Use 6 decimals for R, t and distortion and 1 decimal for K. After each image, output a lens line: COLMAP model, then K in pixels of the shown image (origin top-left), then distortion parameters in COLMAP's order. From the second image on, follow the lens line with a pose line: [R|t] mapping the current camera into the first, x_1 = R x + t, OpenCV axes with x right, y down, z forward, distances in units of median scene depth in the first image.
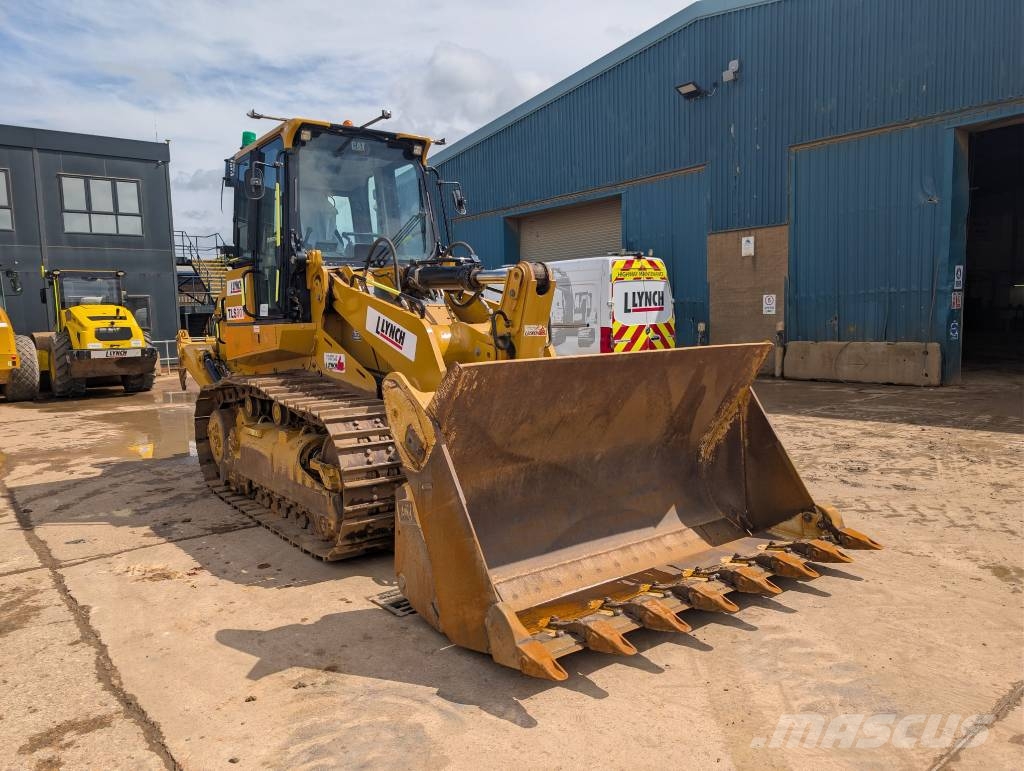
lens RADIAL K [[736.2, 0, 508.0], [0, 736.2, 390.2], [0, 0, 1]] dist [0.011465, -0.002666]
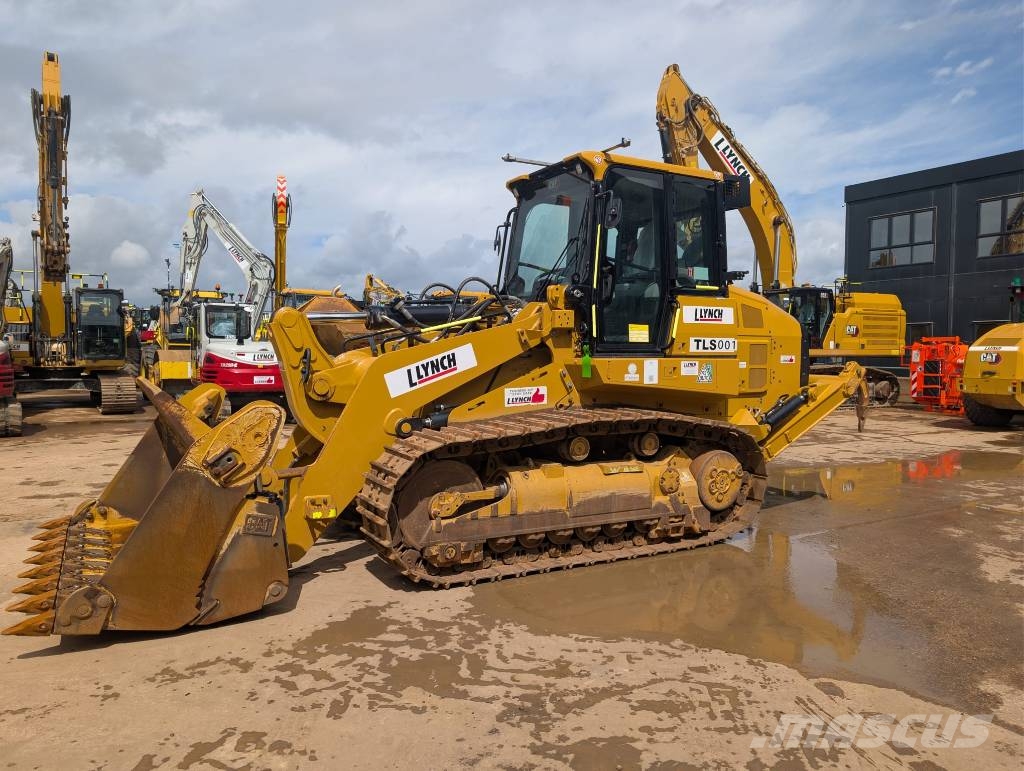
lens RADIAL K [[730.5, 0, 504.6], [0, 730.5, 388.0], [0, 0, 1]] dist [0.006155, 0.005279]
pose [[-0.138966, 0.078307, -0.987196, 1.010748], [-0.099858, 0.990680, 0.092640, -0.169216], [0.985250, 0.111453, -0.129852, 1.340133]]
